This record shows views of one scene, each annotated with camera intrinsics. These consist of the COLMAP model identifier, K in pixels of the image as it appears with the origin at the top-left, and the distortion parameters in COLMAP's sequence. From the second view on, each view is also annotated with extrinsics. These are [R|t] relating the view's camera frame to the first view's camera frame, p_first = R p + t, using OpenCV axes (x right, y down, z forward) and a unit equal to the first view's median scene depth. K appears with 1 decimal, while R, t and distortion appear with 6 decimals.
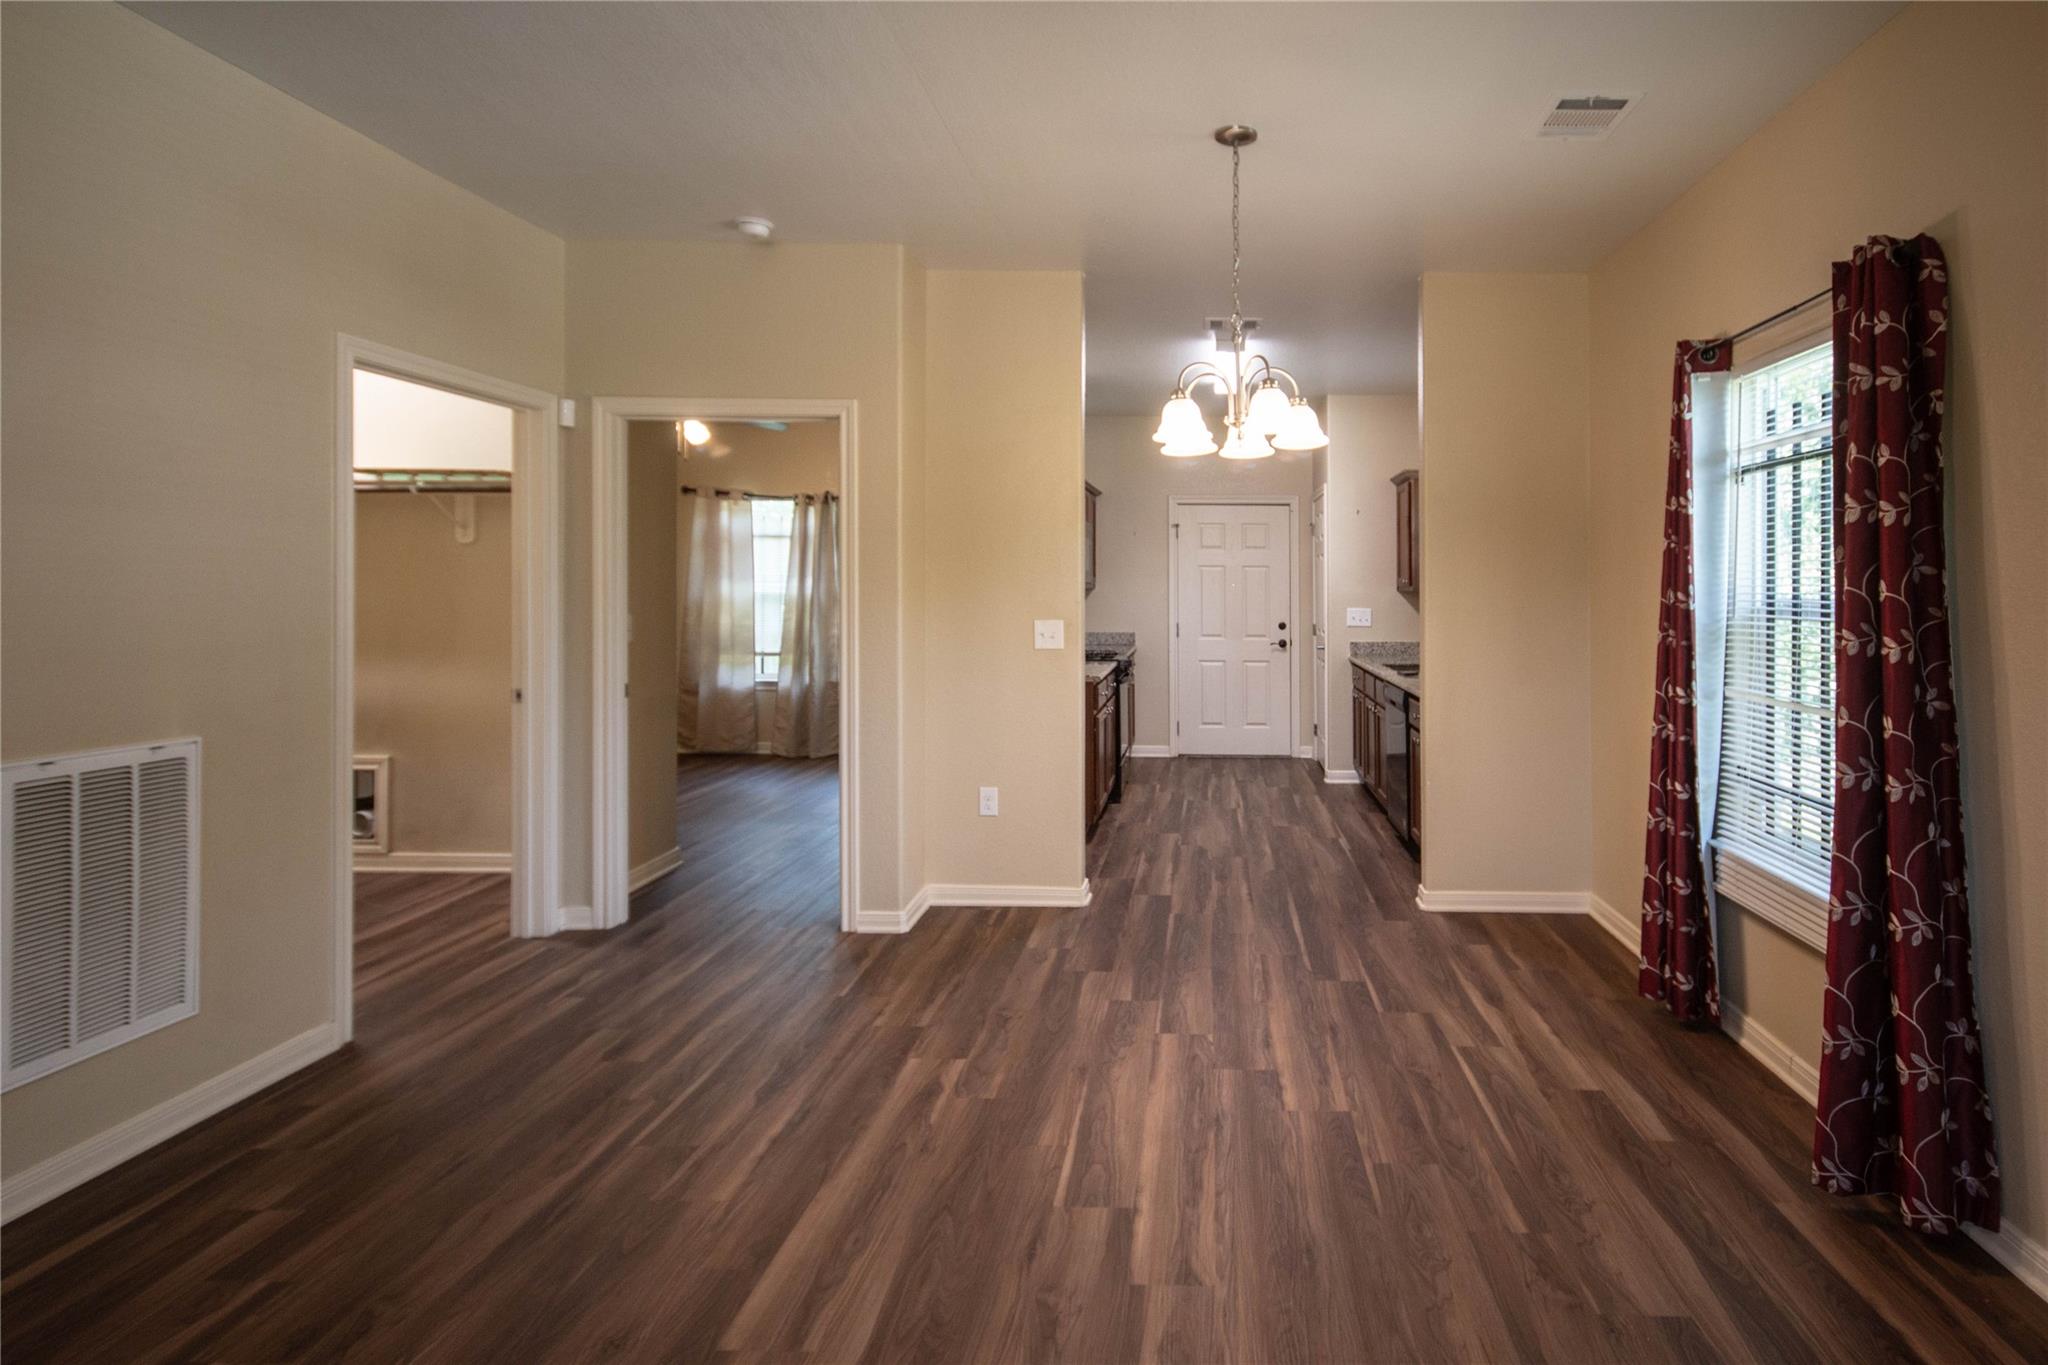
lens RADIAL K [[1059.3, 0, 1219.2], [0, 1059.3, 582.4], [0, 0, 1]] dist [0.006714, 0.000610]
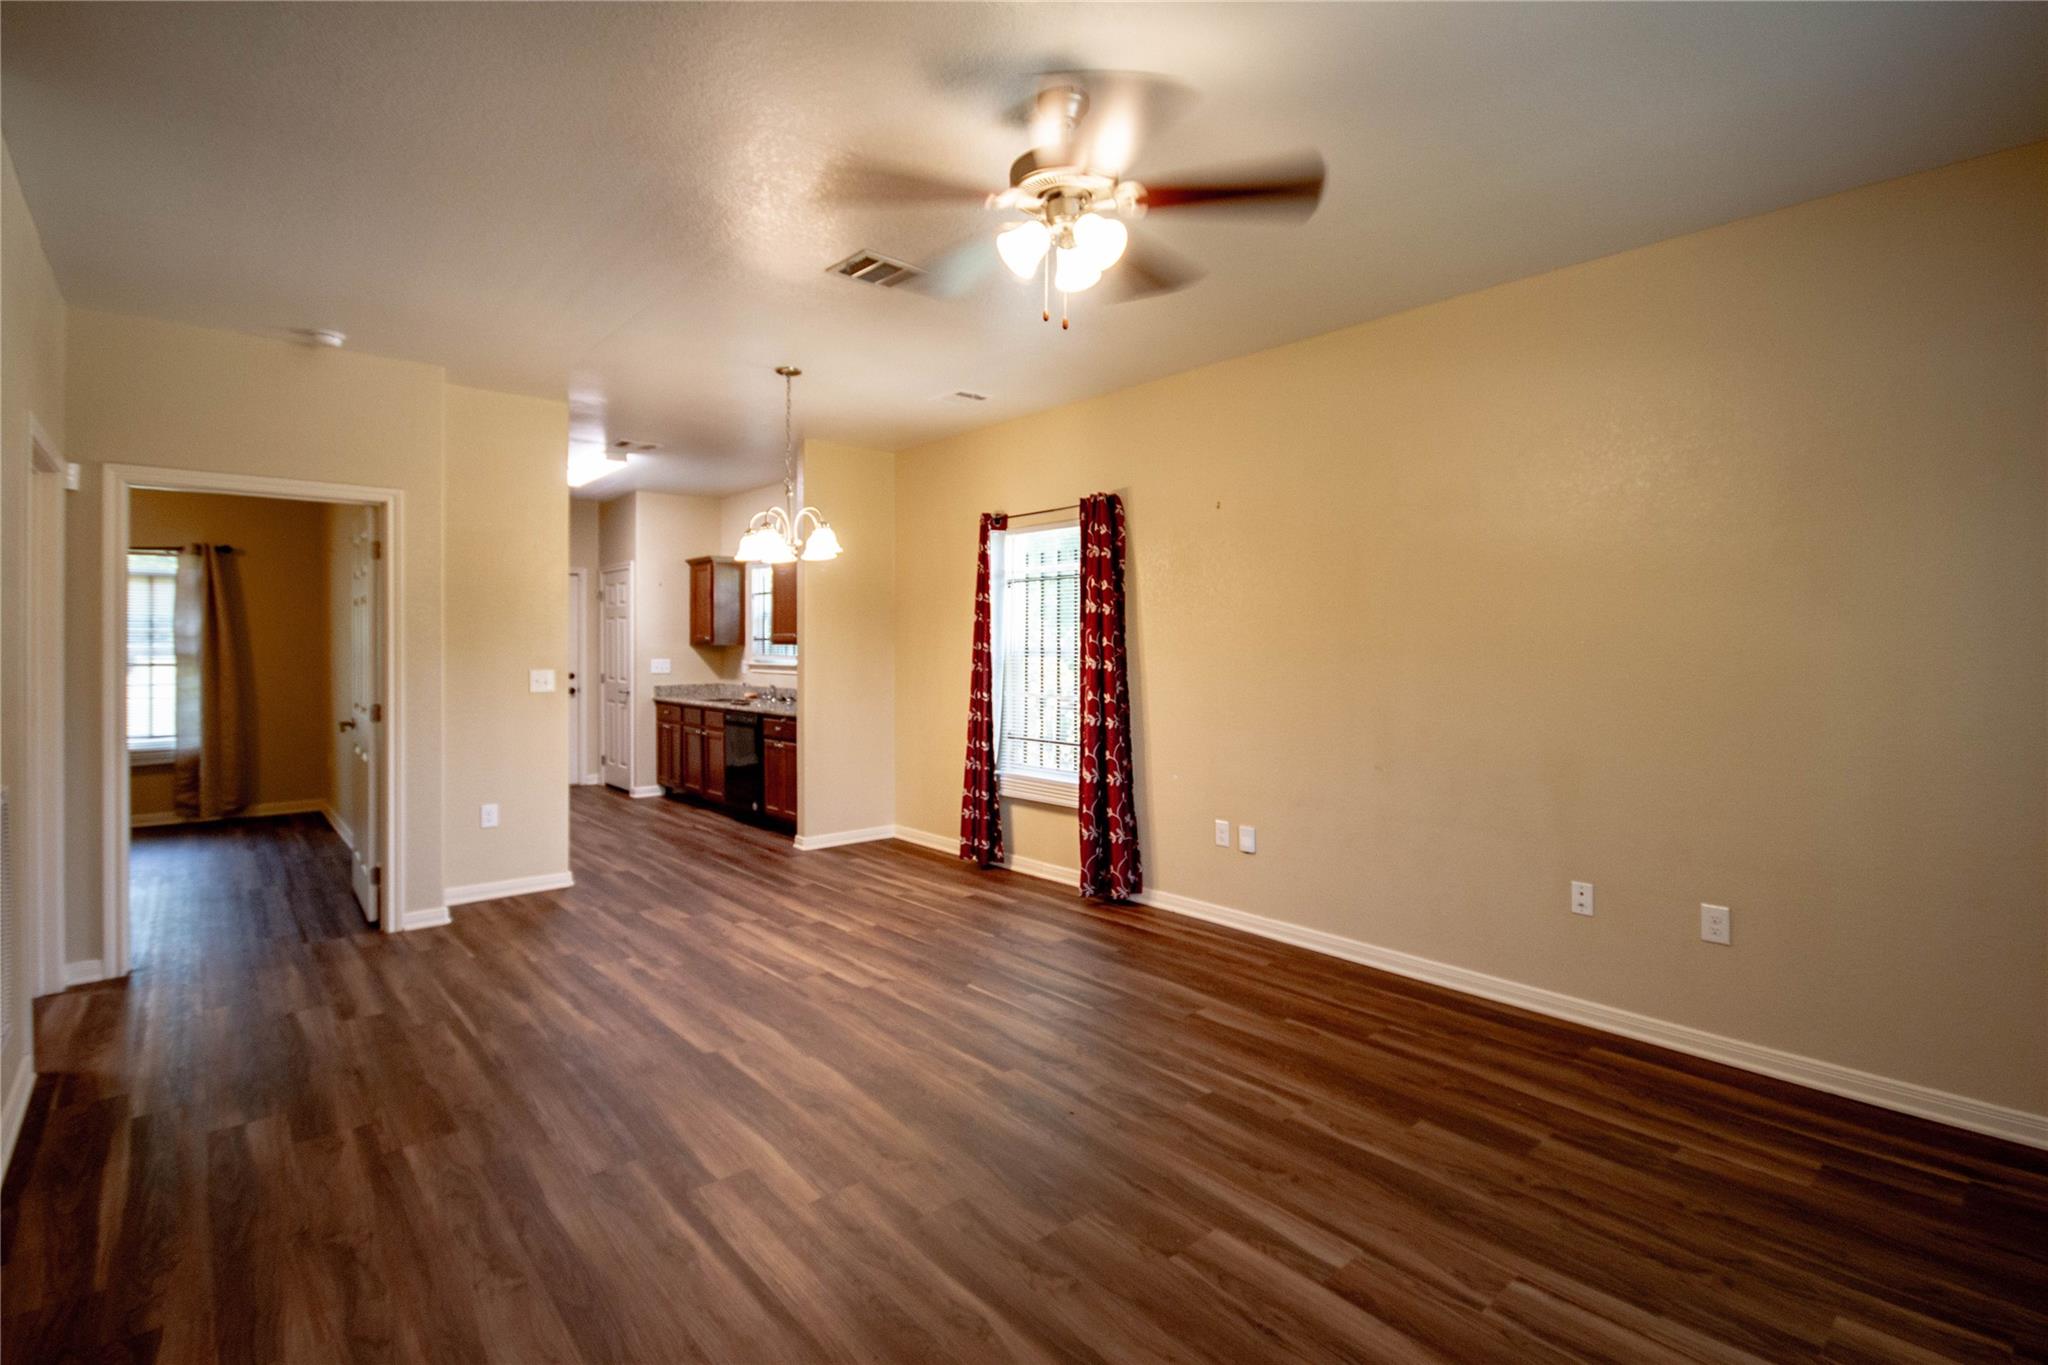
lens RADIAL K [[942.9, 0, 1021.5], [0, 942.9, 650.8], [0, 0, 1]] dist [-0.000443, -0.001452]
pose [[0.753858, -0.013620, 0.656896, -0.662505], [0.004749, 0.999872, 0.015282, -0.003108], [-0.657020, -0.008401, 0.753826, -0.348501]]
